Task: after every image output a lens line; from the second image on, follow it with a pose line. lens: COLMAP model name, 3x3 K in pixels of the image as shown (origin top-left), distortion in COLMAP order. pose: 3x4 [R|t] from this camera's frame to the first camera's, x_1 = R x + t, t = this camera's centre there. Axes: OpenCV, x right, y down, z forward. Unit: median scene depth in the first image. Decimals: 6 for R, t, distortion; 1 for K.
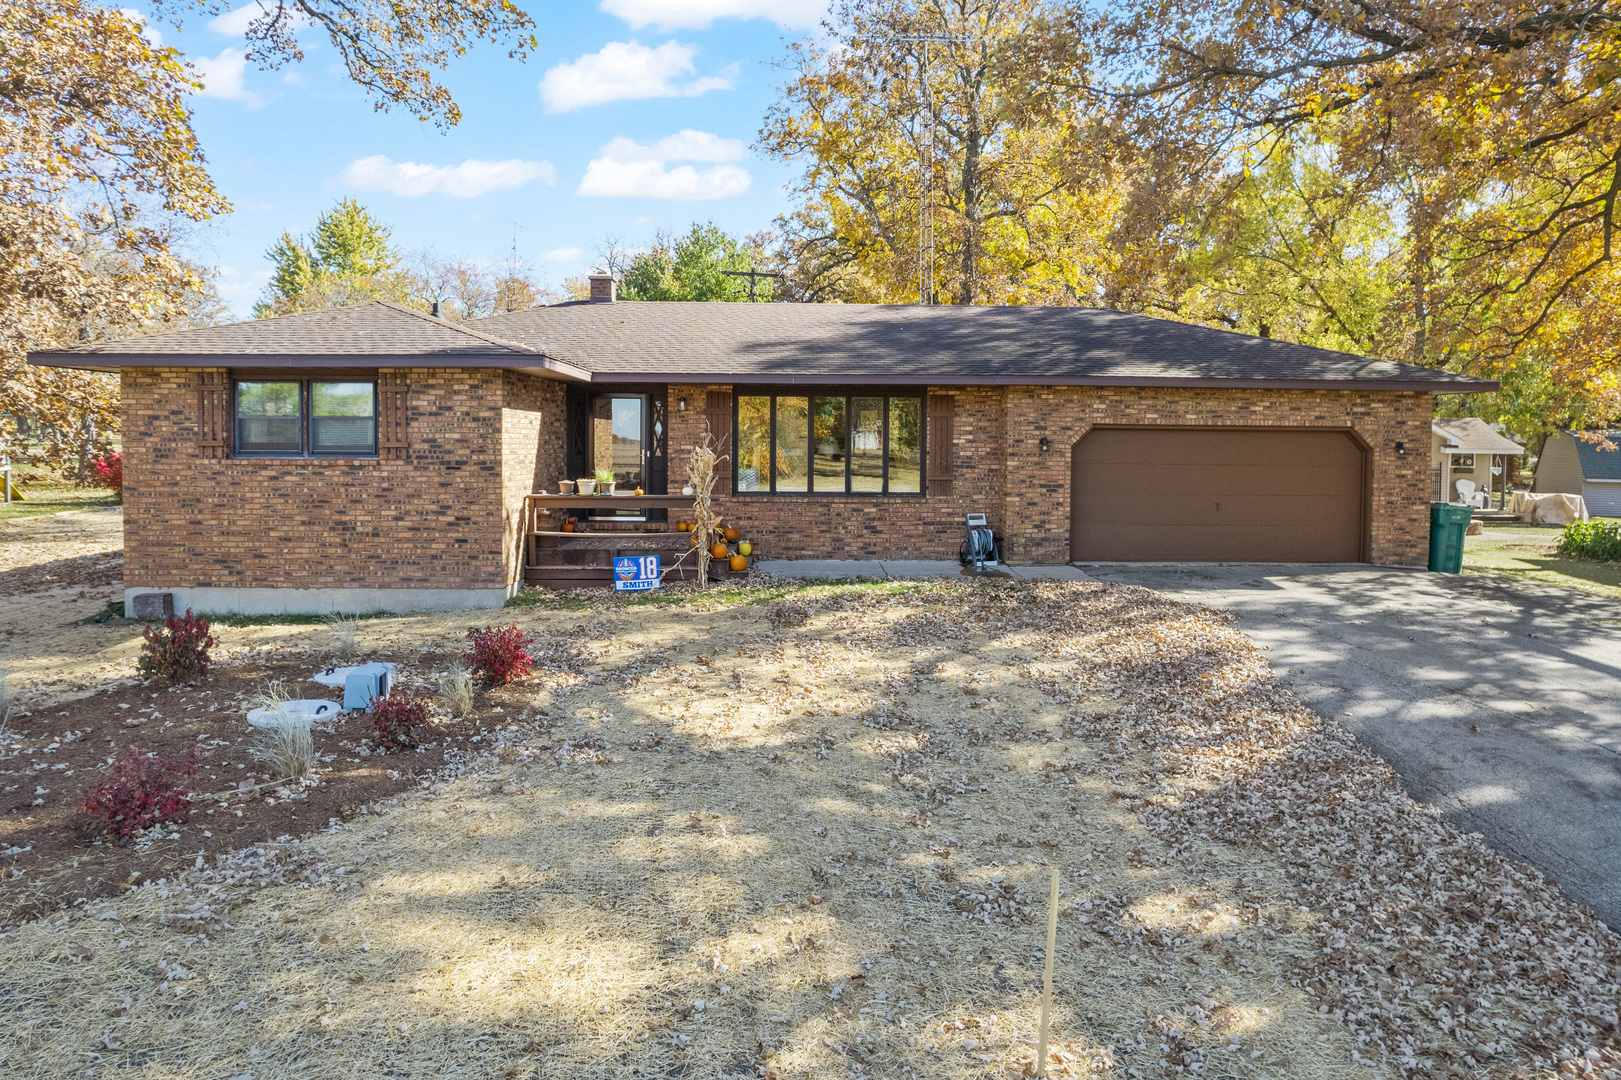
lens RADIAL K [[1092.8, 0, 814.4], [0, 1092.8, 406.2], [0, 0, 1]] dist [-0.033748, 0.030400]
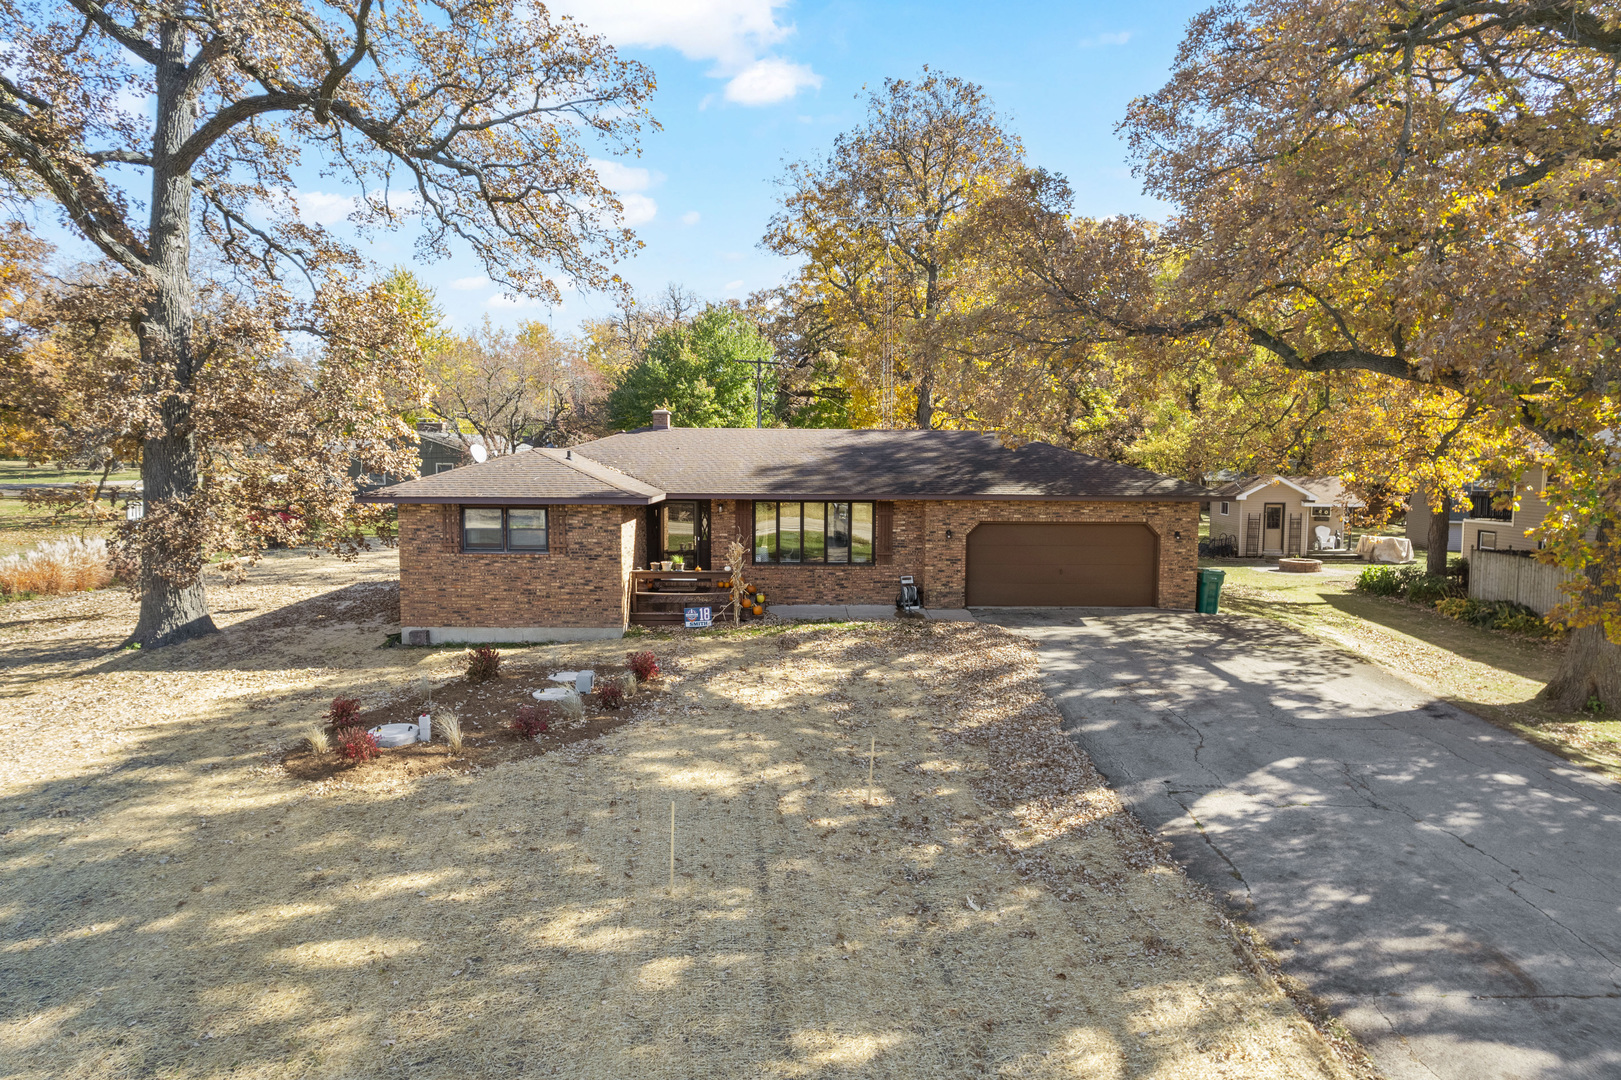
lens RADIAL K [[1068.3, 0, 810.5], [0, 1068.3, 540.0], [0, 0, 1]] dist [-0.033052, -0.000814]
pose [[0.999995, -0.000345, -0.003093, 0.018238], [0.000693, 0.993571, 0.113211, -0.169448], [0.003034, -0.113212, 0.993566, -0.696987]]
